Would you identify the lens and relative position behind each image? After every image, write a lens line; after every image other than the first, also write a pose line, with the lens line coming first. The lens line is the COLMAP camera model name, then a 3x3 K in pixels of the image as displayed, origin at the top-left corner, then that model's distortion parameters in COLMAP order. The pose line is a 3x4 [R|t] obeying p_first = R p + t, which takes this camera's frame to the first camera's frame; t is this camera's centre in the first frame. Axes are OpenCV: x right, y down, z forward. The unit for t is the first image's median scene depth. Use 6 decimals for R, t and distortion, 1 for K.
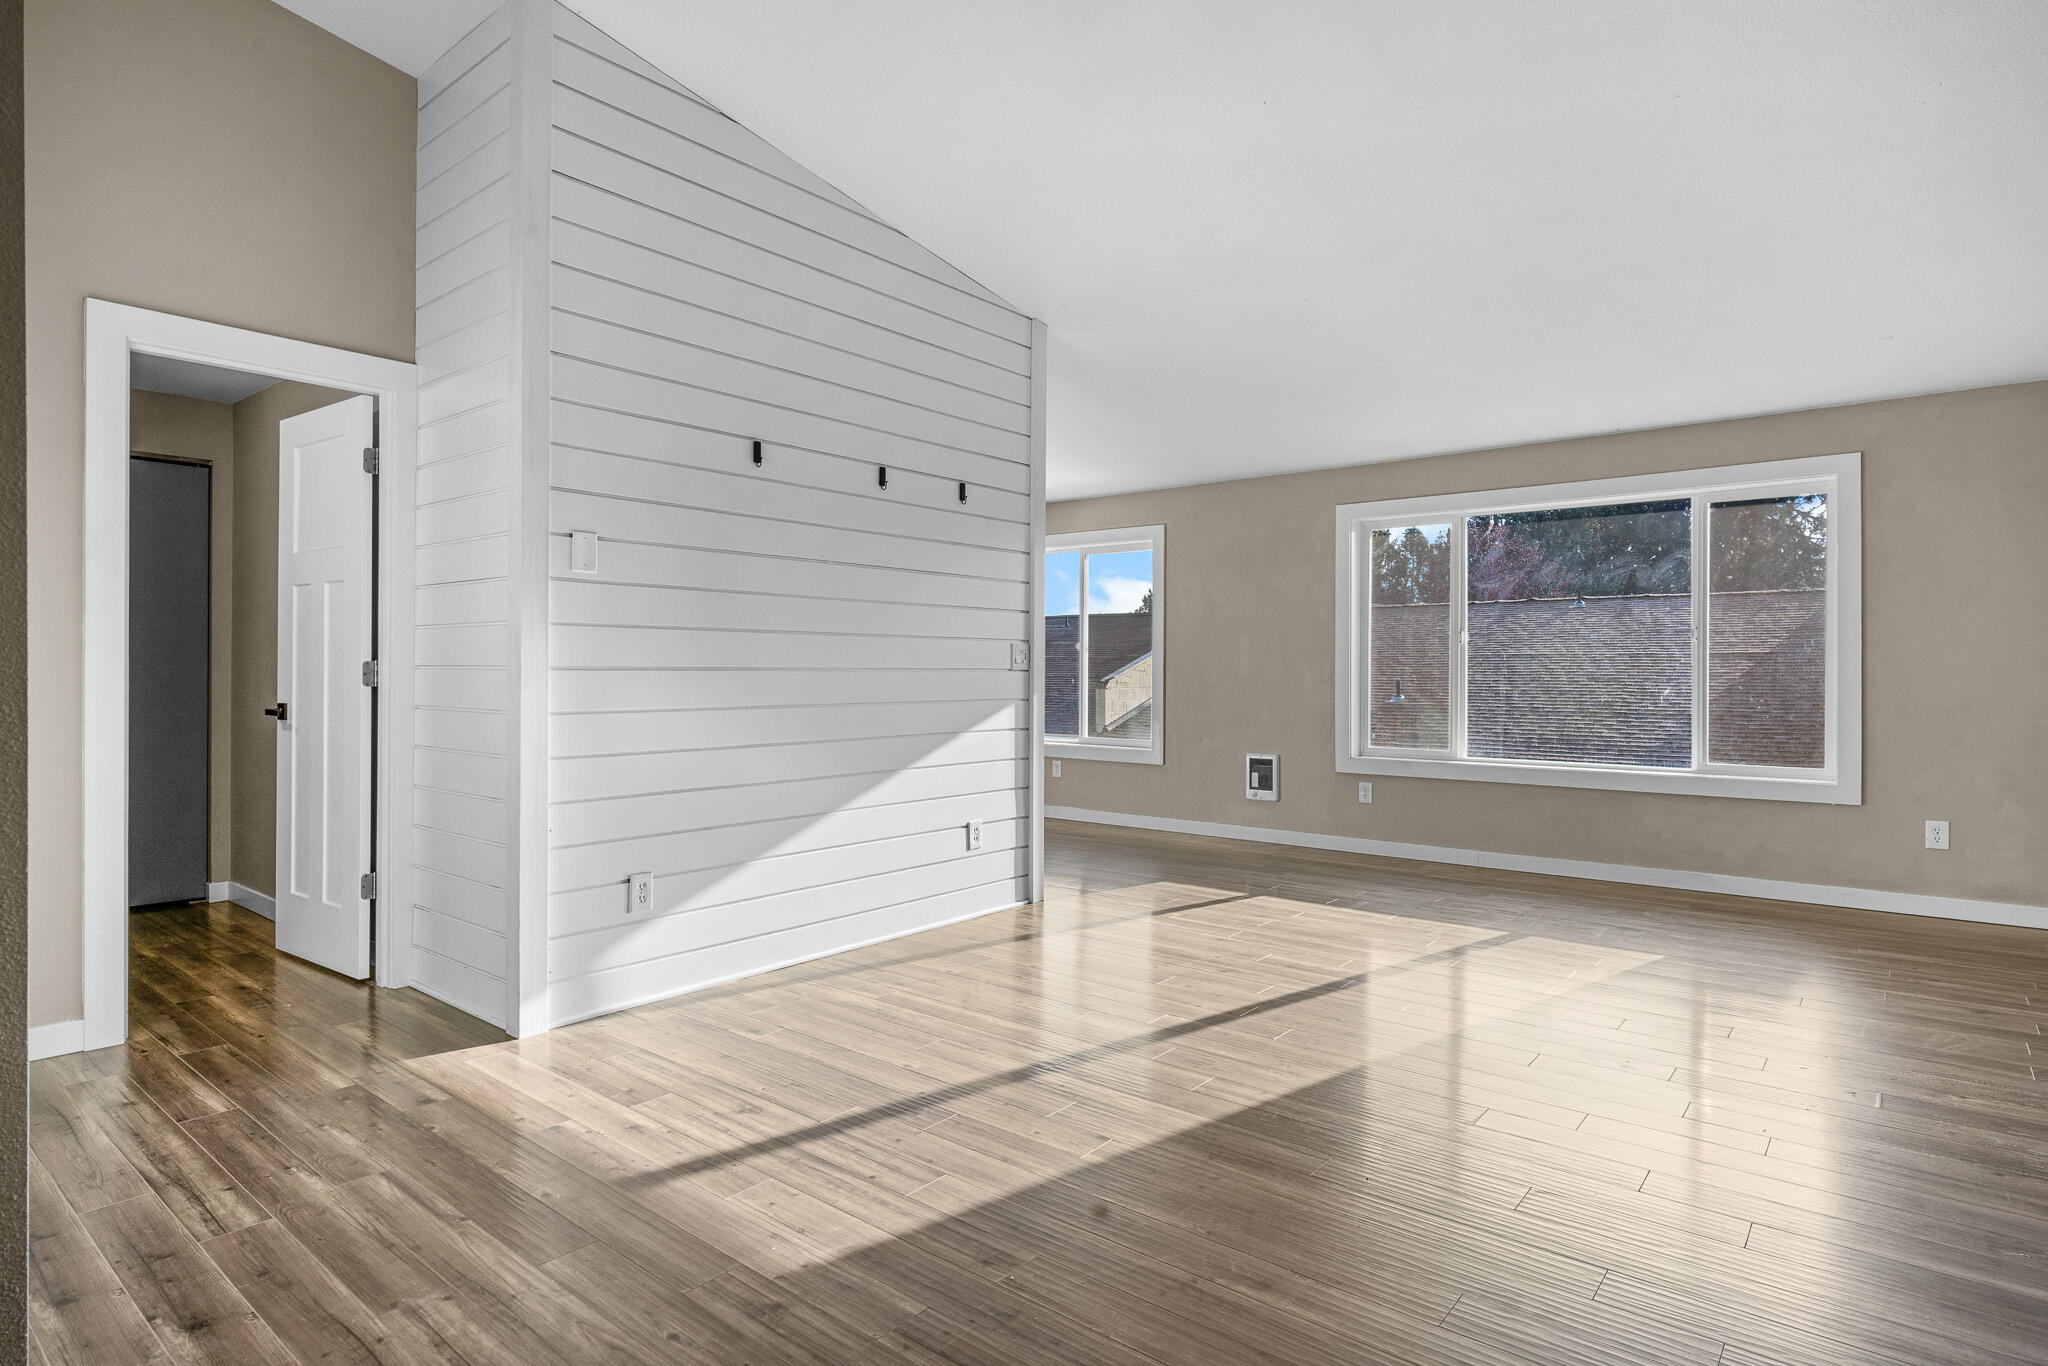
lens RADIAL K [[1081.1, 0, 1023.6], [0, 1081.1, 670.0], [0, 0, 1]] dist [-0.000081, -0.000031]
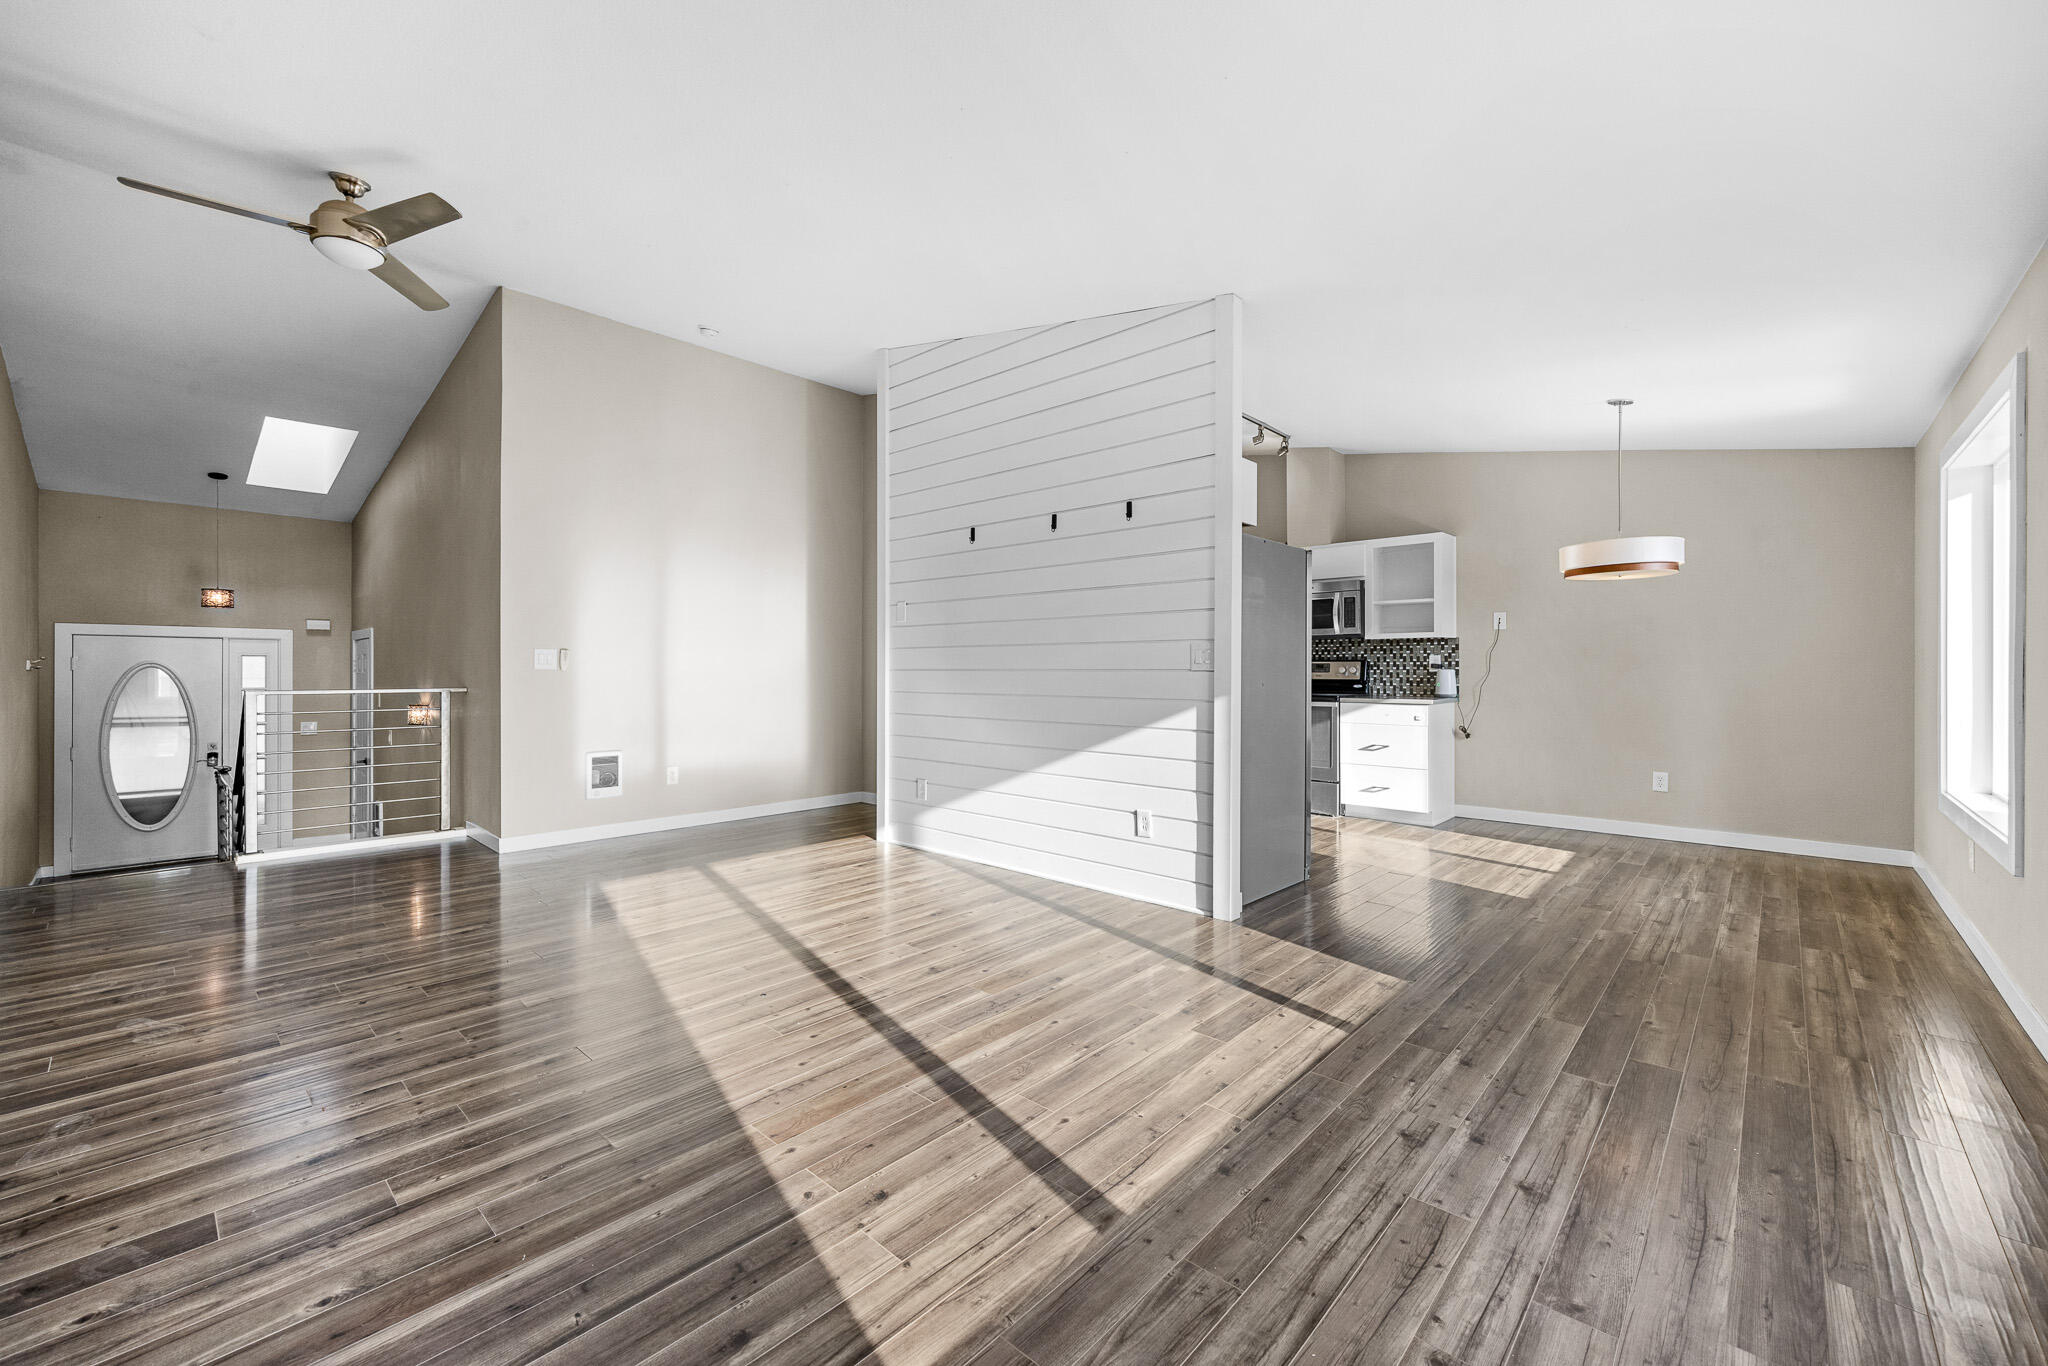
lens RADIAL K [[820.2, 0, 1025.3], [0, 820.2, 670.9], [0, 0, 1]] dist [0.000099, -0.000009]
pose [[-0.052751, -0.003813, -0.998600, 0.782149], [-0.001128, 0.999992, -0.003759, 0.003708], [0.998607, 0.000928, -0.052754, 0.932087]]
